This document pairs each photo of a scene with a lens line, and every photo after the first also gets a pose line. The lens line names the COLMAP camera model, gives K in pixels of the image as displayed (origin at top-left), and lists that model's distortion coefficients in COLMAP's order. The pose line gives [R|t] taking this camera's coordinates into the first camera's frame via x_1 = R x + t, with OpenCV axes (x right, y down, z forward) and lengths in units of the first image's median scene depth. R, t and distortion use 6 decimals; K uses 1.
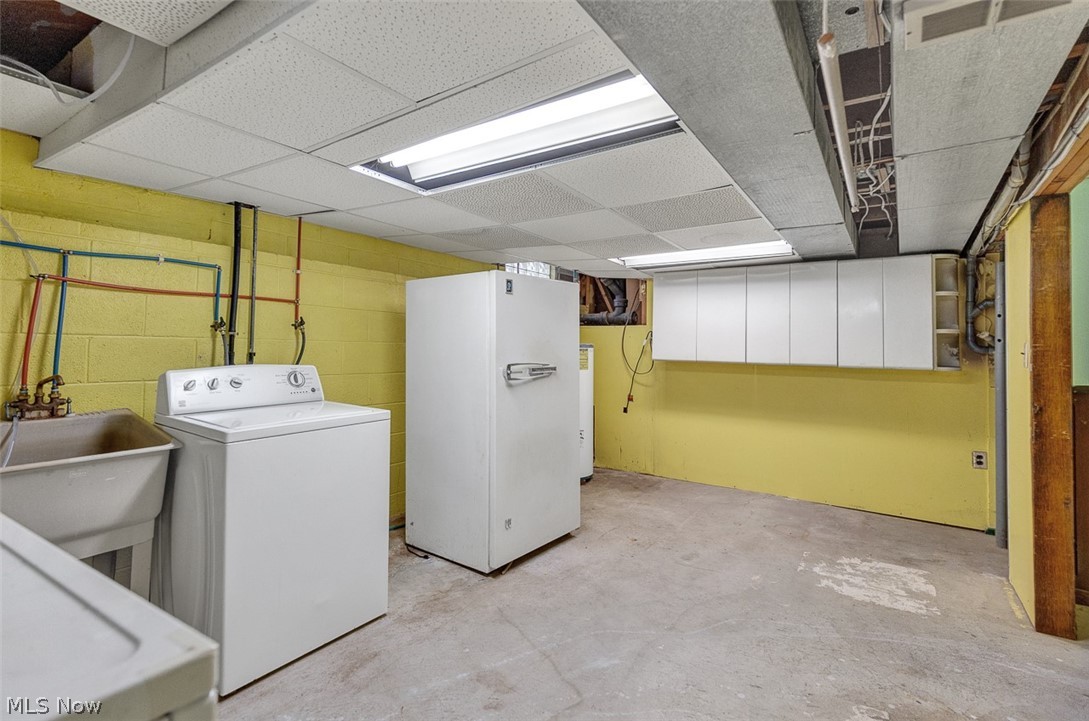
lens RADIAL K [[497.4, 0, 550.5], [0, 497.4, 342.3], [0, 0, 1]] dist [0.001383, -0.000152]
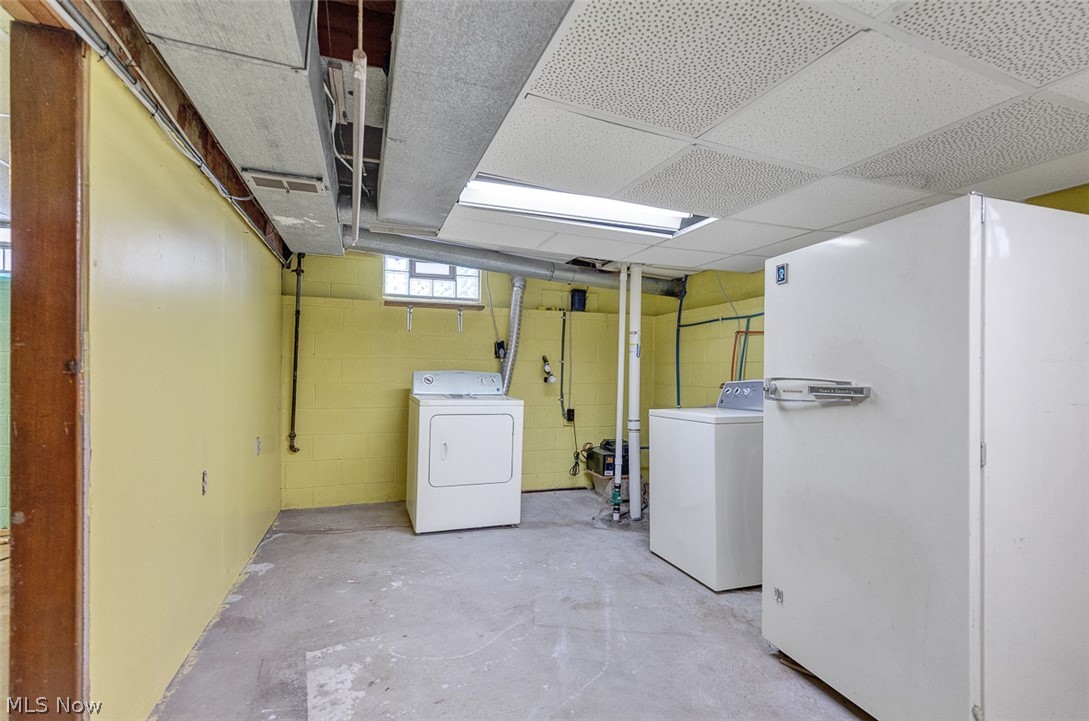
lens RADIAL K [[495.3, 0, 546.4], [0, 495.3, 374.7], [0, 0, 1]] dist [0.007861, -0.001182]
pose [[-0.578388, -0.020588, -0.815502, 0.919592], [-0.013291, 0.999787, -0.015814, 0.068887], [0.815653, 0.001692, -0.578539, 1.458265]]
